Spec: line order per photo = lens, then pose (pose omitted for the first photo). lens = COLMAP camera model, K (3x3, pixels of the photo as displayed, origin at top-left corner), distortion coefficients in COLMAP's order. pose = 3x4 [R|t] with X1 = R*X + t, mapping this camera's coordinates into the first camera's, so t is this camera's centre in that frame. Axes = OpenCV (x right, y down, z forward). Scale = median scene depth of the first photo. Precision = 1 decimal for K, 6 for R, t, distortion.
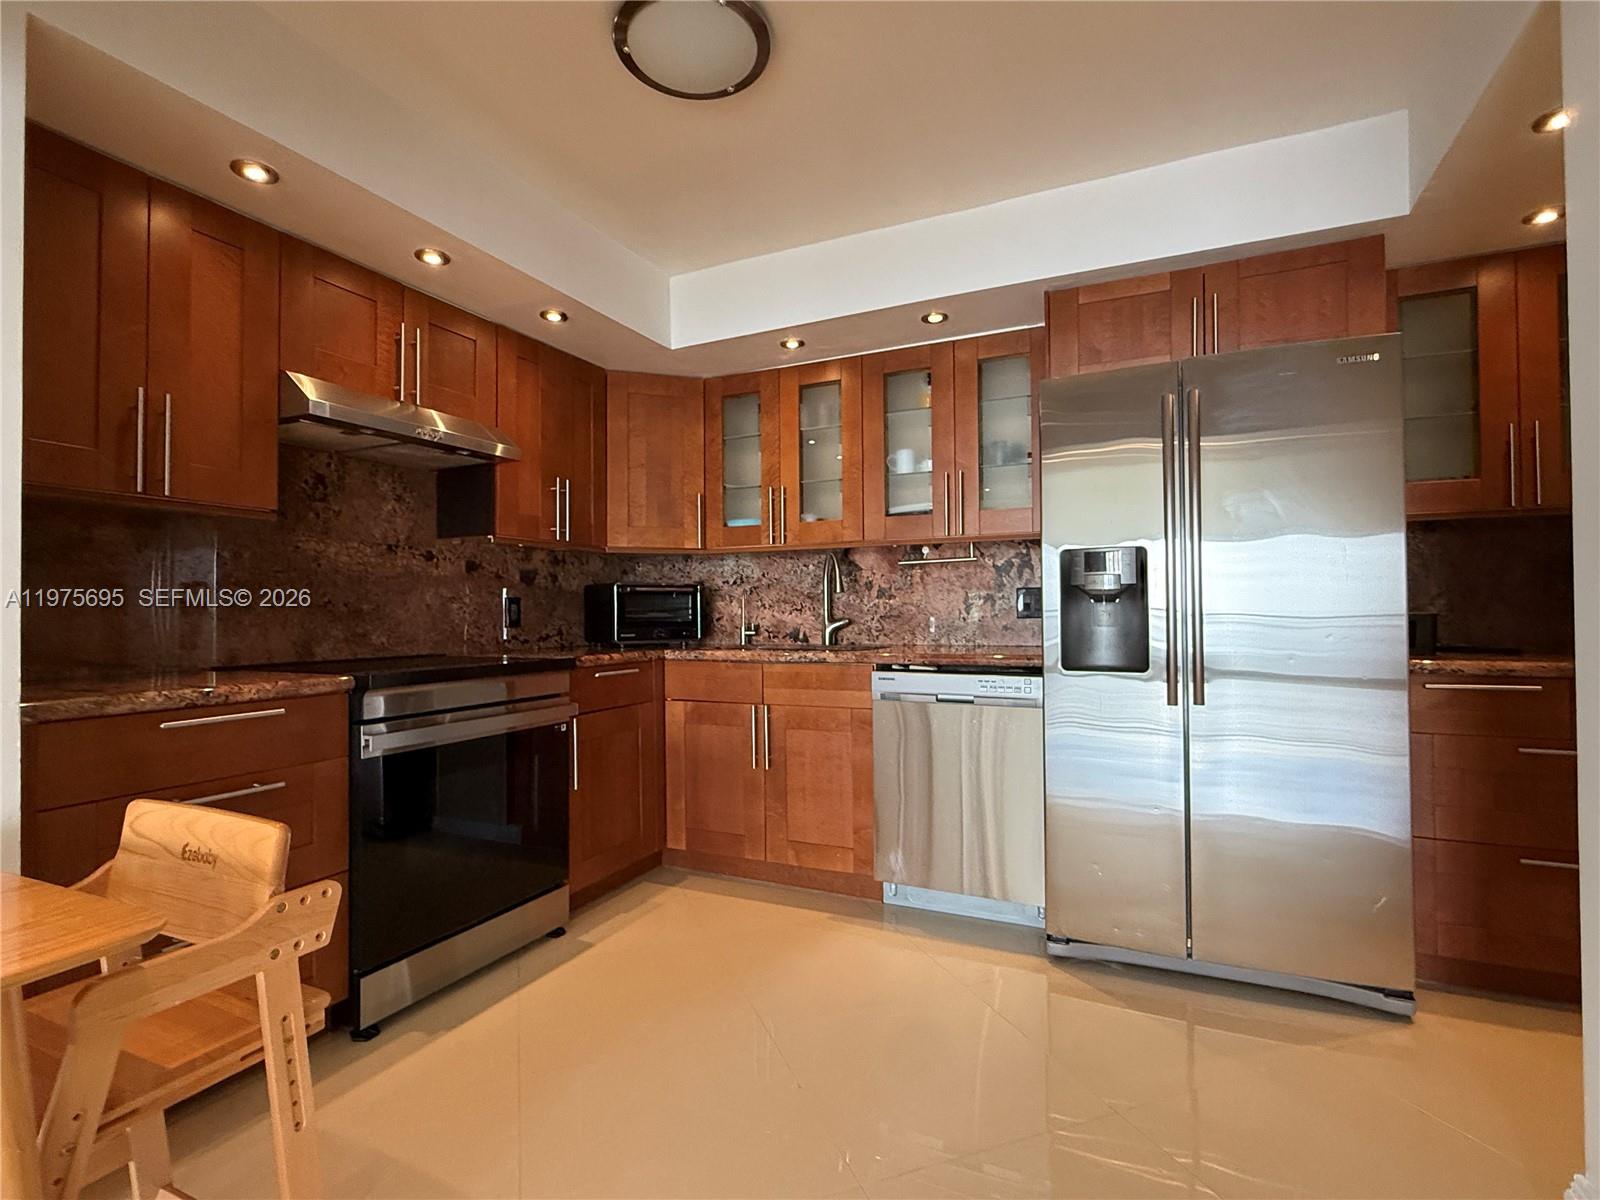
lens RADIAL K [[789.4, 0, 800.0], [0, 789.4, 600.0], [0, 0, 1]] dist [-0.000287, -0.000020]
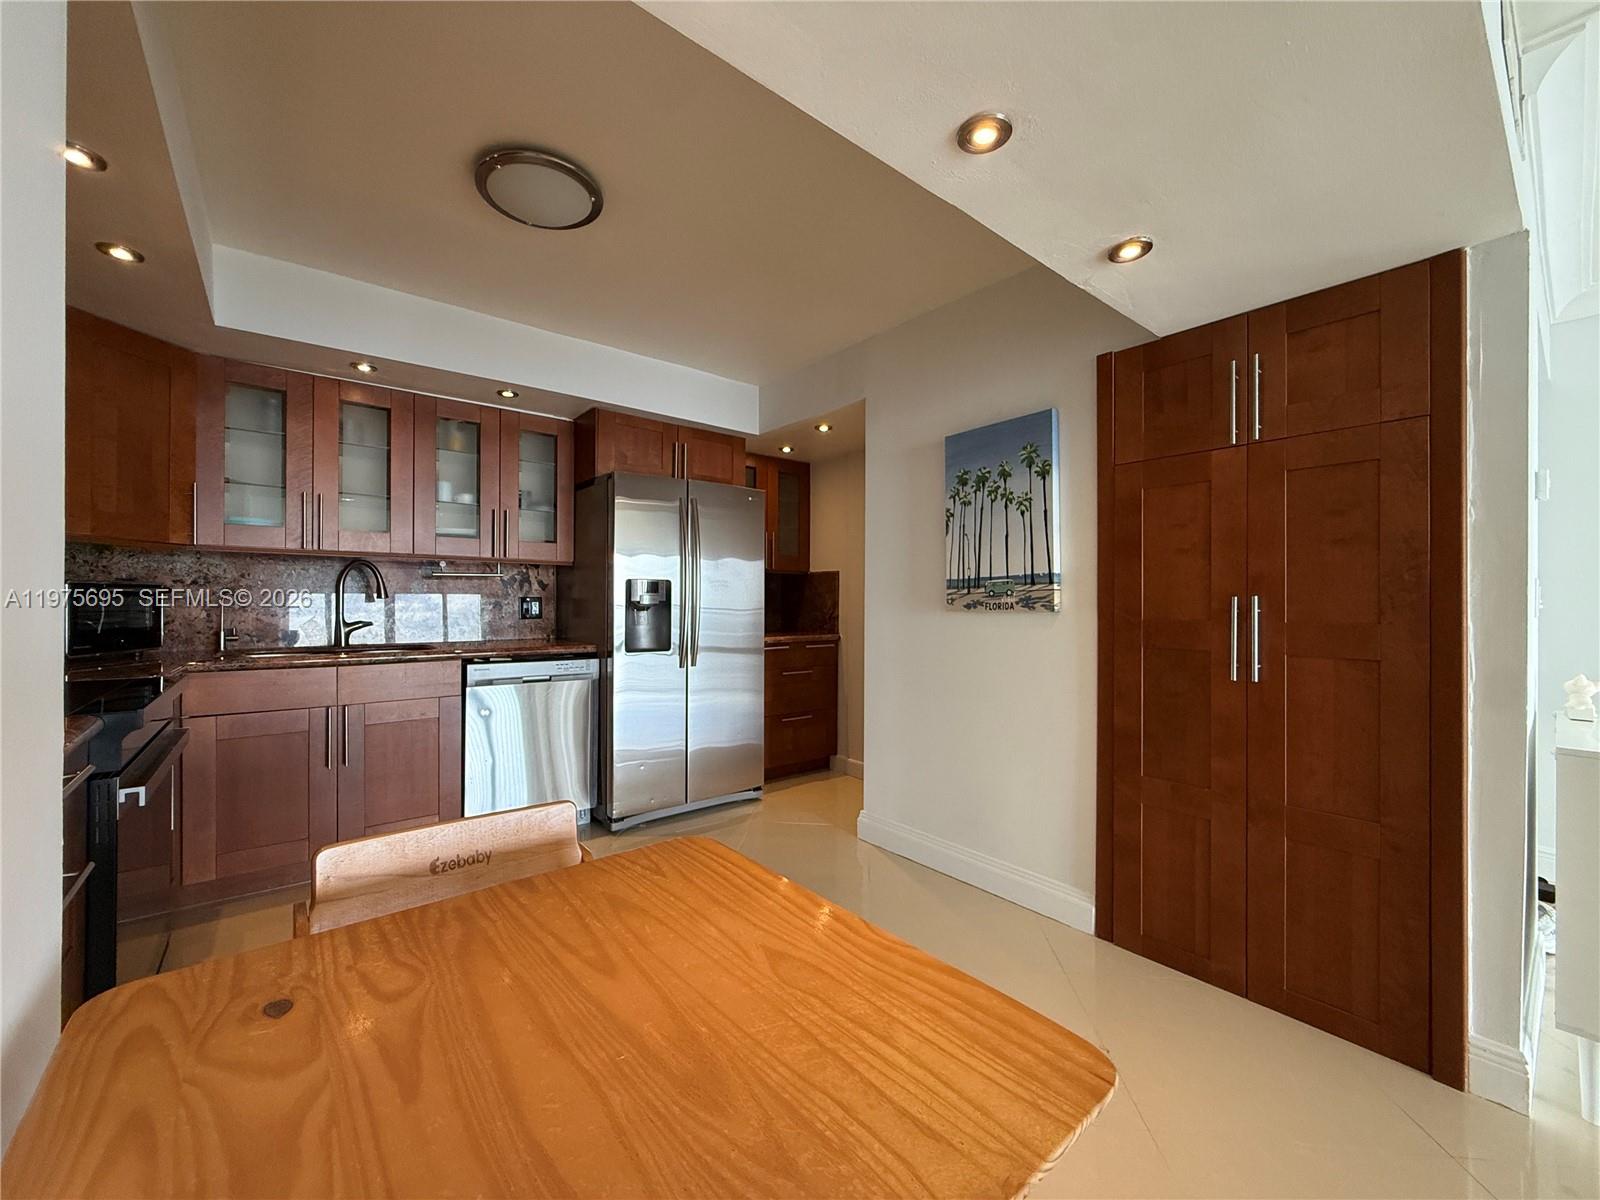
lens RADIAL K [[643.9, 0, 799.3], [0, 643.9, 595.9], [0, 0, 1]] dist [-0.000128, 0.000017]
pose [[0.432541, 0.019034, 0.901413, -0.582909], [-0.020711, 0.999723, -0.011172, -0.016681], [-0.901376, -0.013837, 0.432816, 0.085006]]
